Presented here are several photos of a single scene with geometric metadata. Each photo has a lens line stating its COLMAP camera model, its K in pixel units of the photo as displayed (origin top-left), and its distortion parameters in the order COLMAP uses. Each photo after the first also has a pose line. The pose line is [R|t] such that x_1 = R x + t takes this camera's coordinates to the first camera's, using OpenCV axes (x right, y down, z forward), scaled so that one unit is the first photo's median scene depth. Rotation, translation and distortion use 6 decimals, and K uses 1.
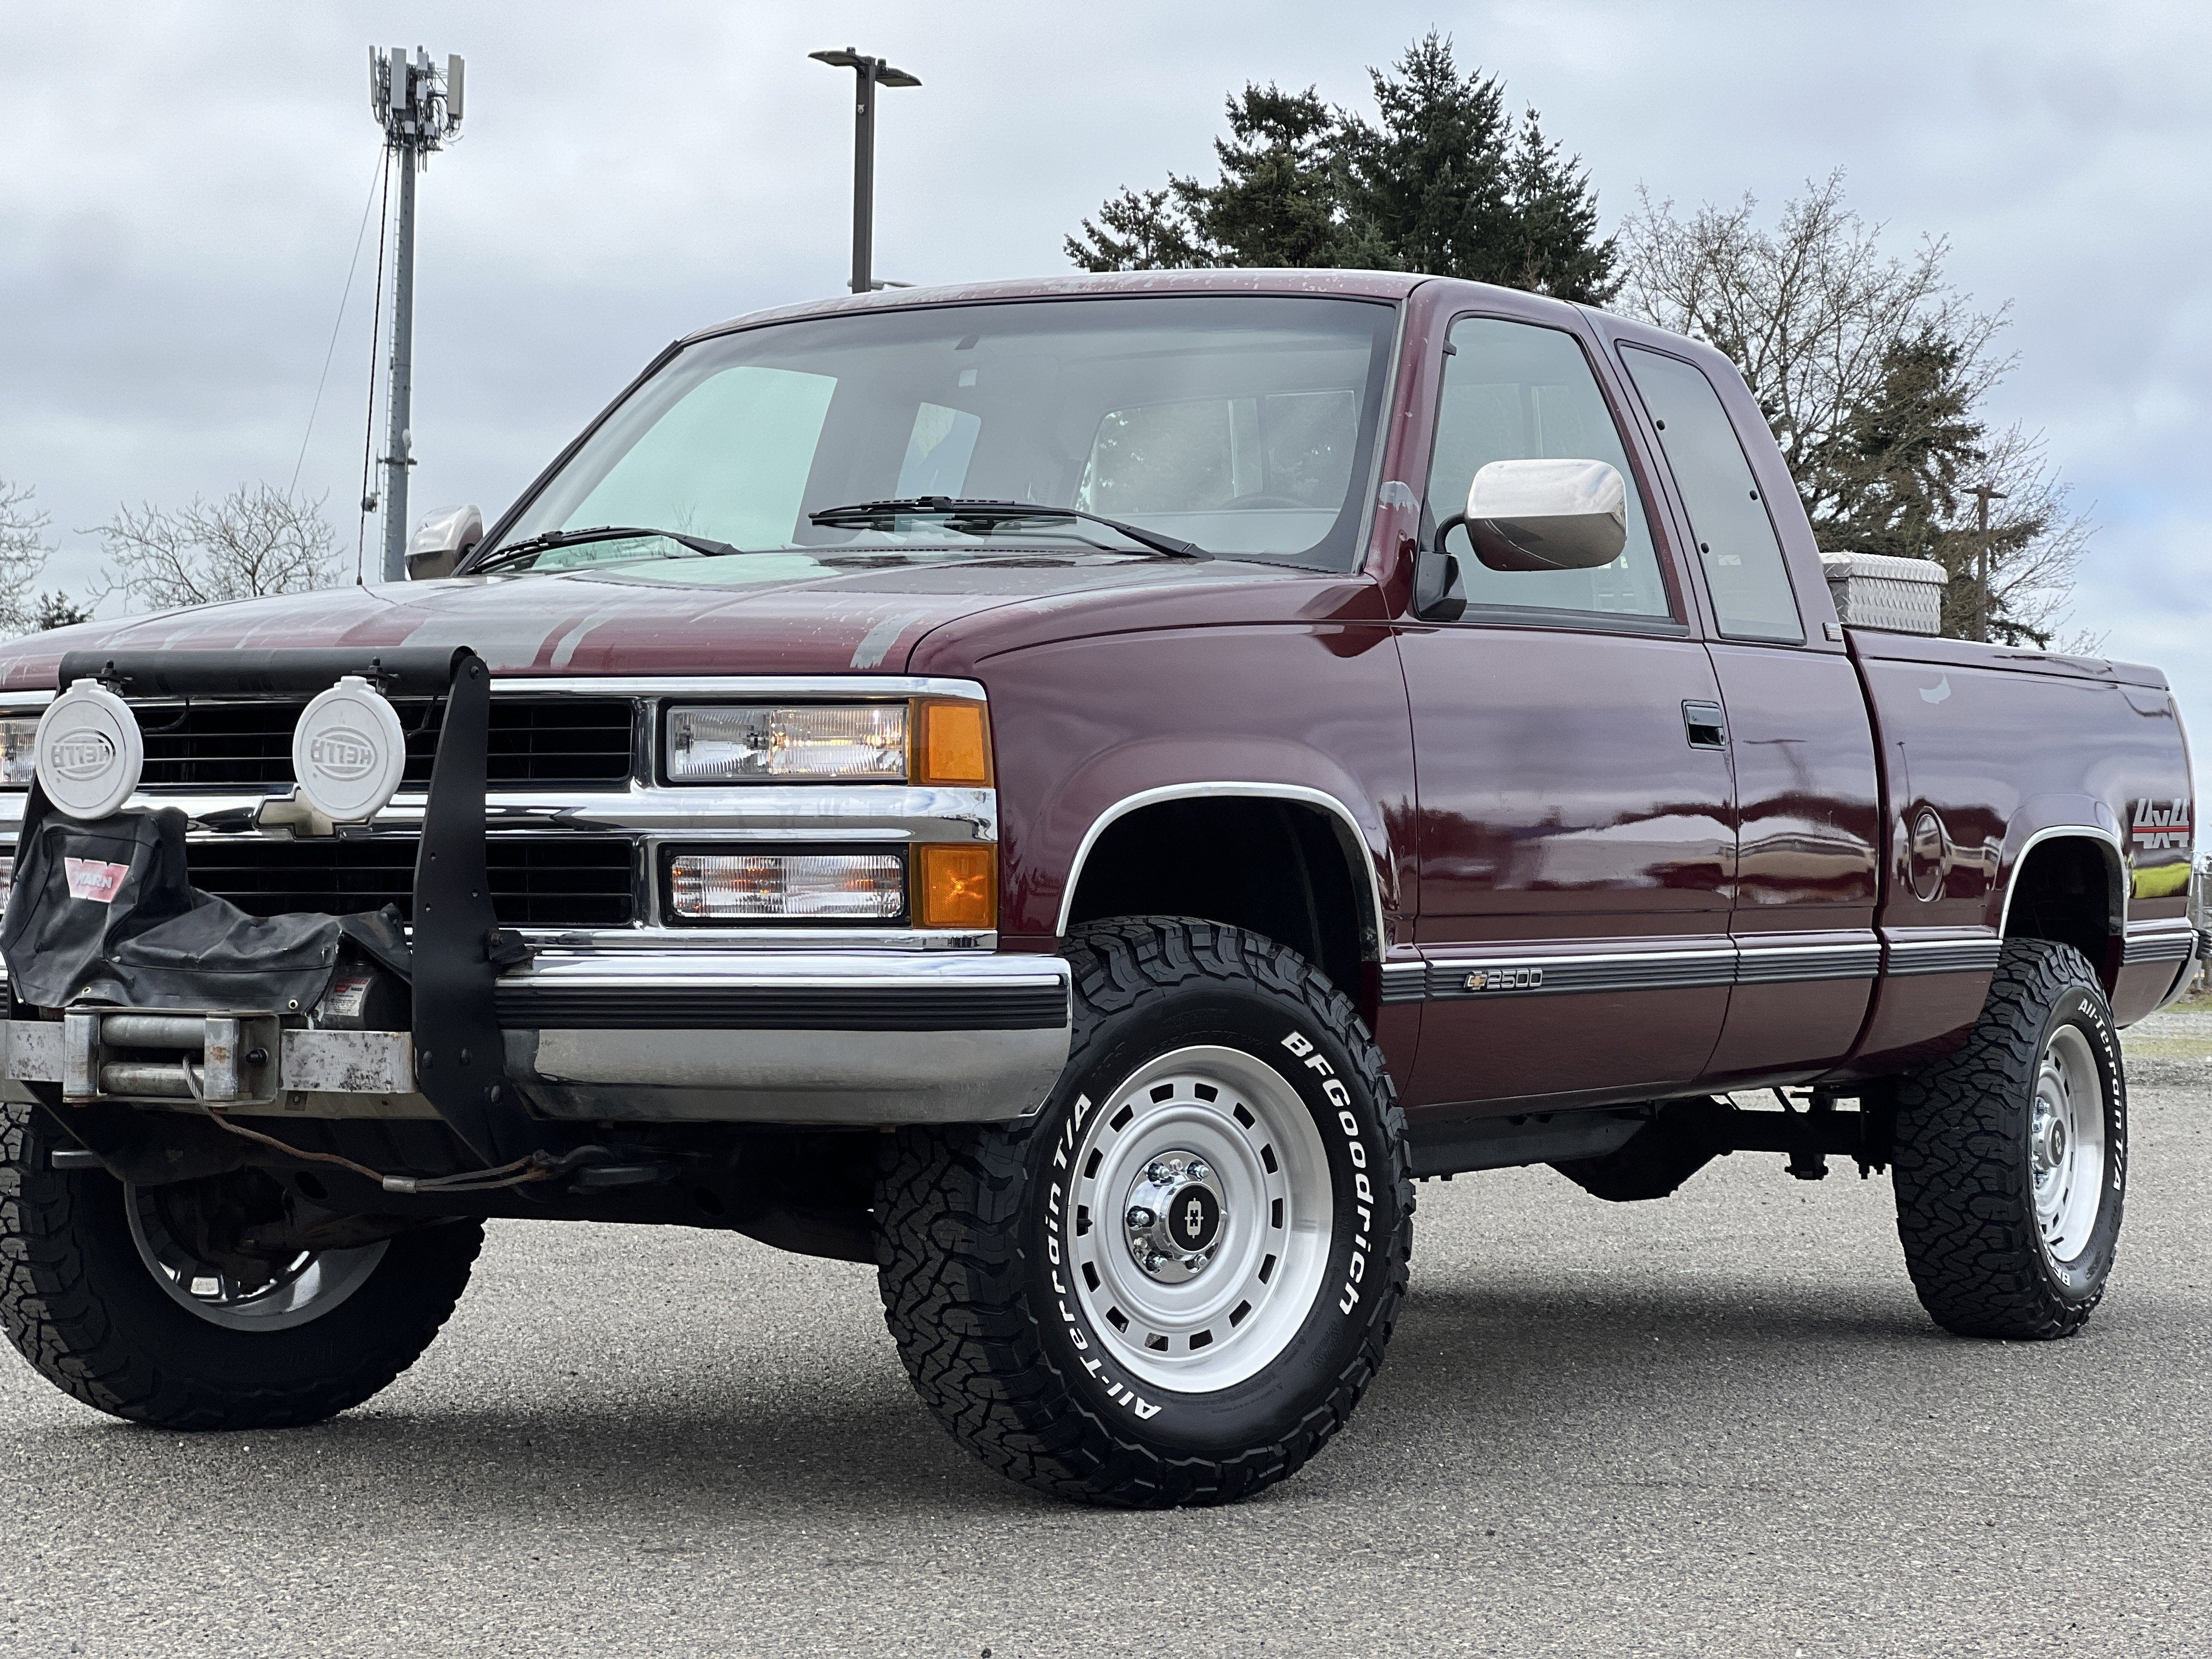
lens RADIAL K [[5023.2, 0, 1101.4], [0, 5023.2, 832.8], [0, 0, 1]] dist [-0.085044, 3.506193]
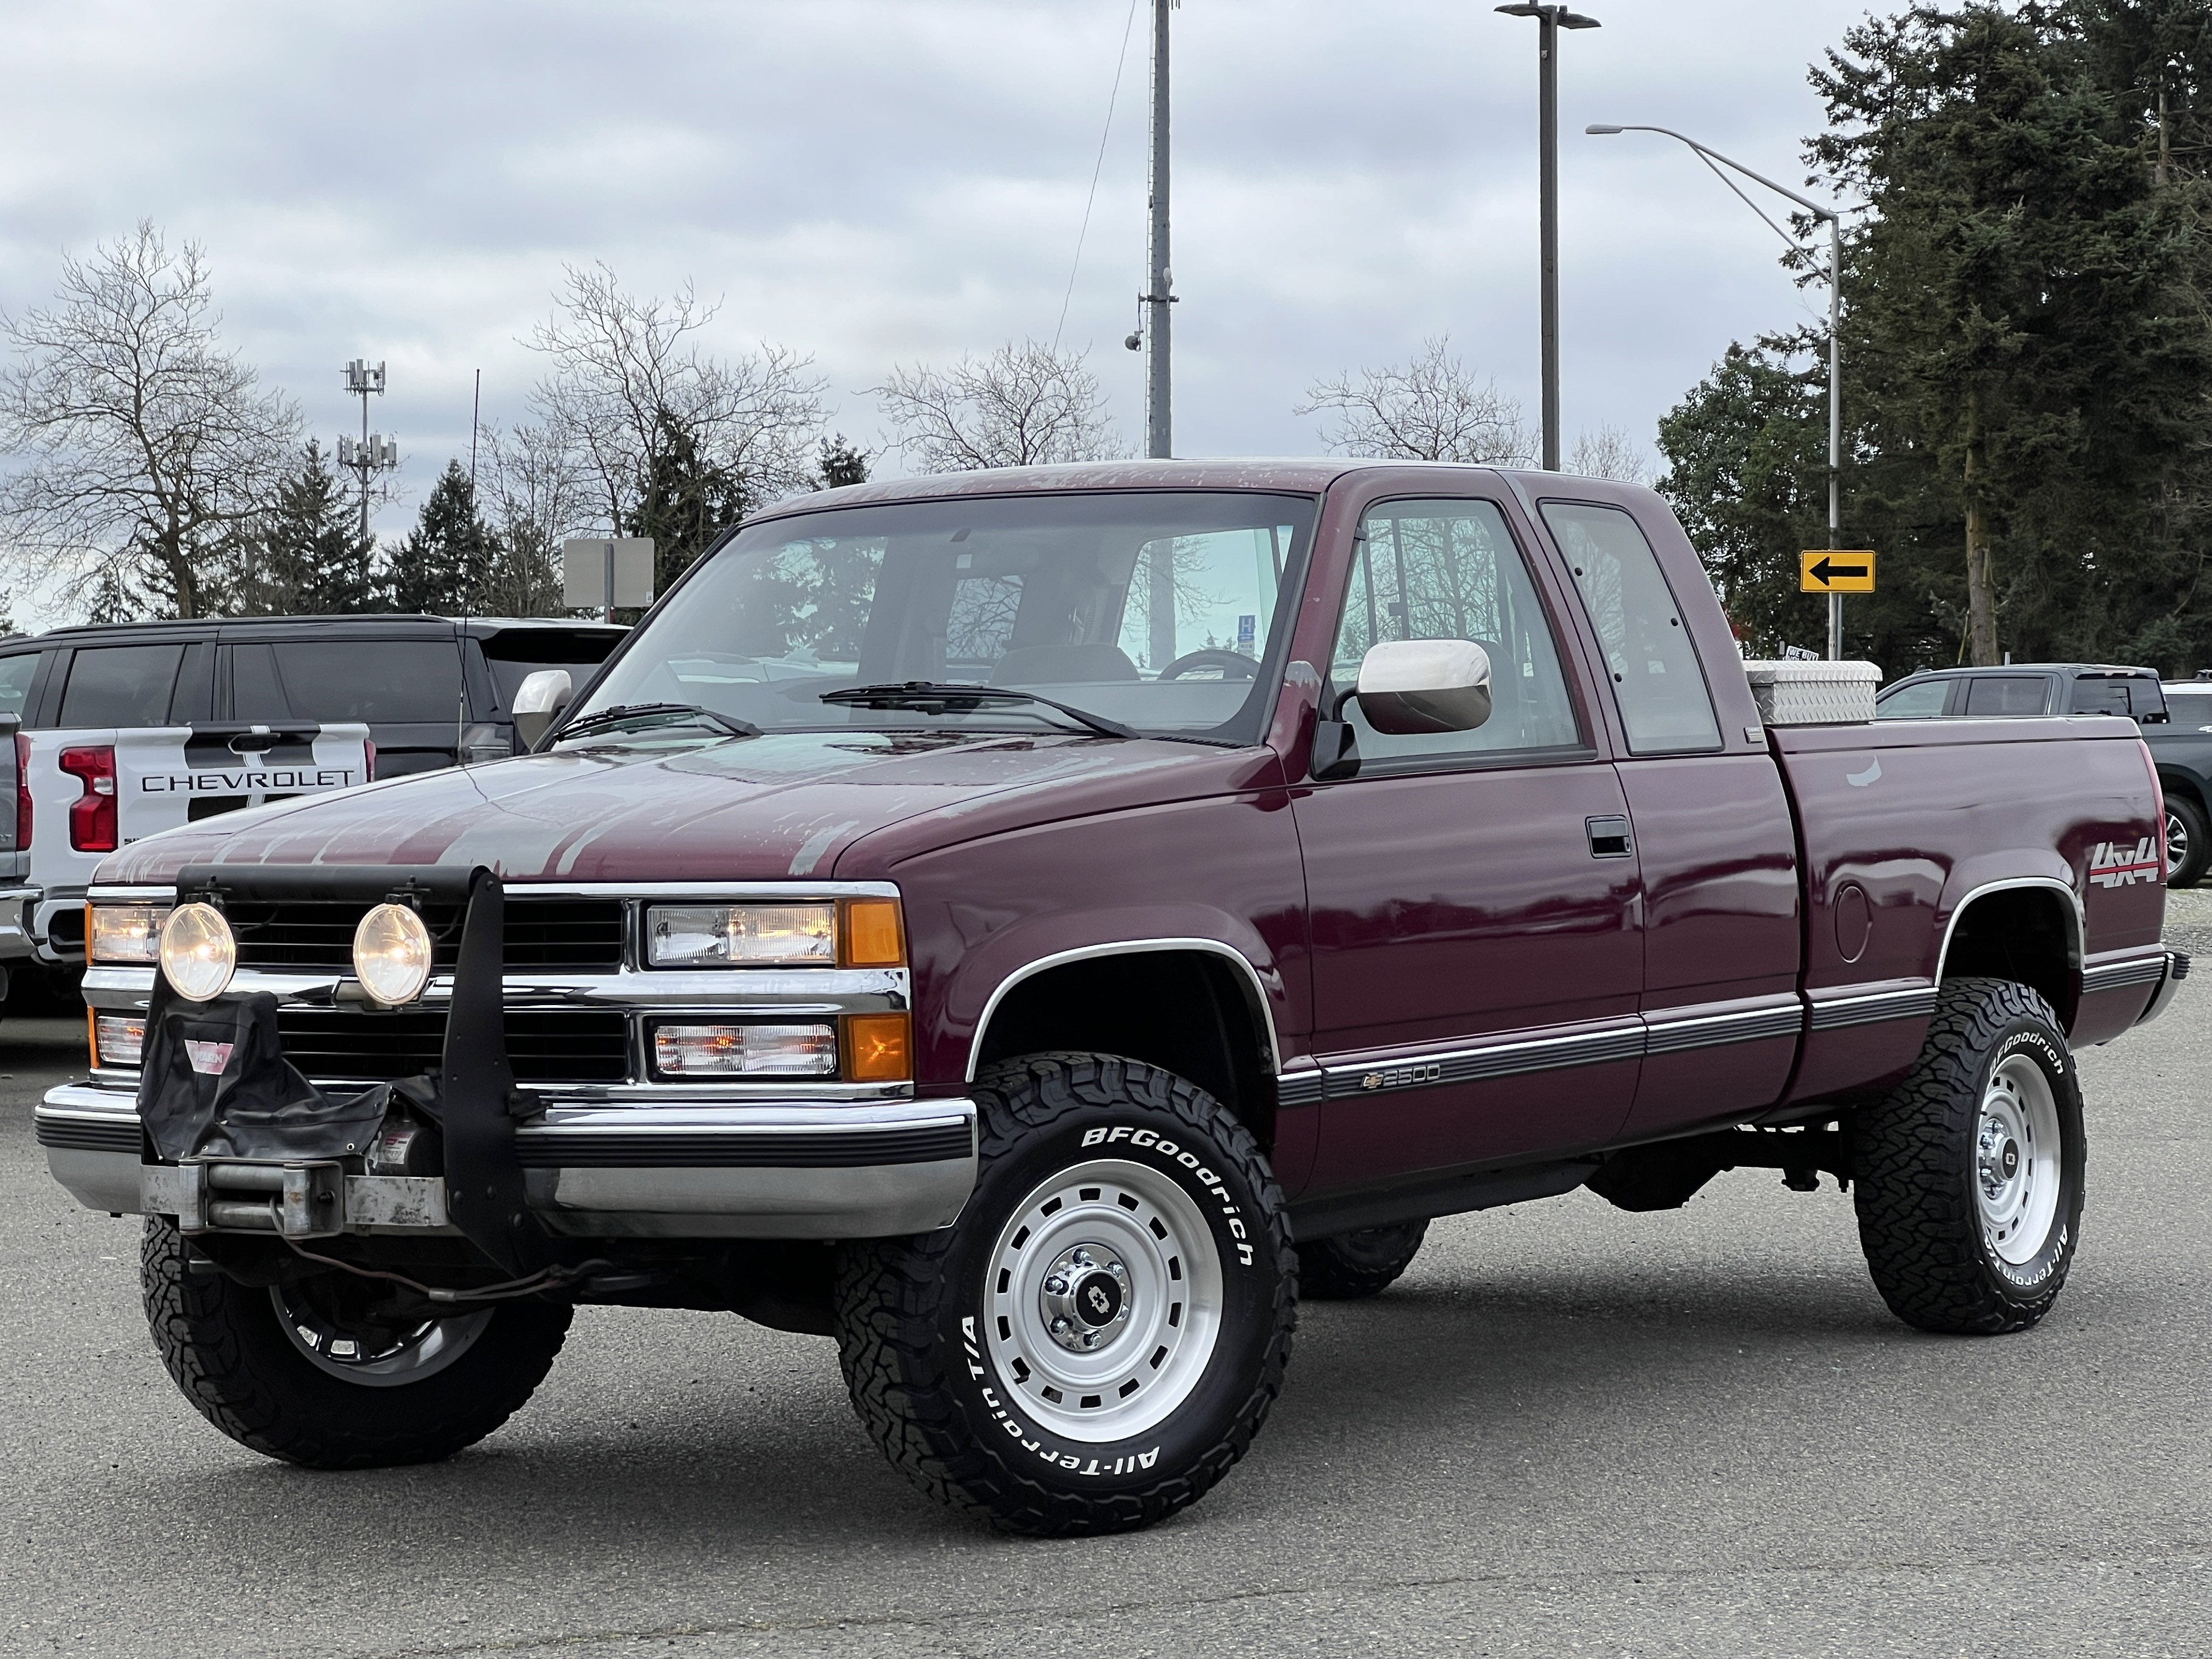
lens RADIAL K [[5228.3, 0, 1108.6], [0, 5228.3, 832.0], [0, 0, 1]] dist [-0.171104, 5.801539]
pose [[0.996369, -0.024106, -0.081653, 0.131573], [0.026399, 0.999283, 0.027123, -0.074424], [0.080941, -0.029180, 0.996292, -0.277228]]
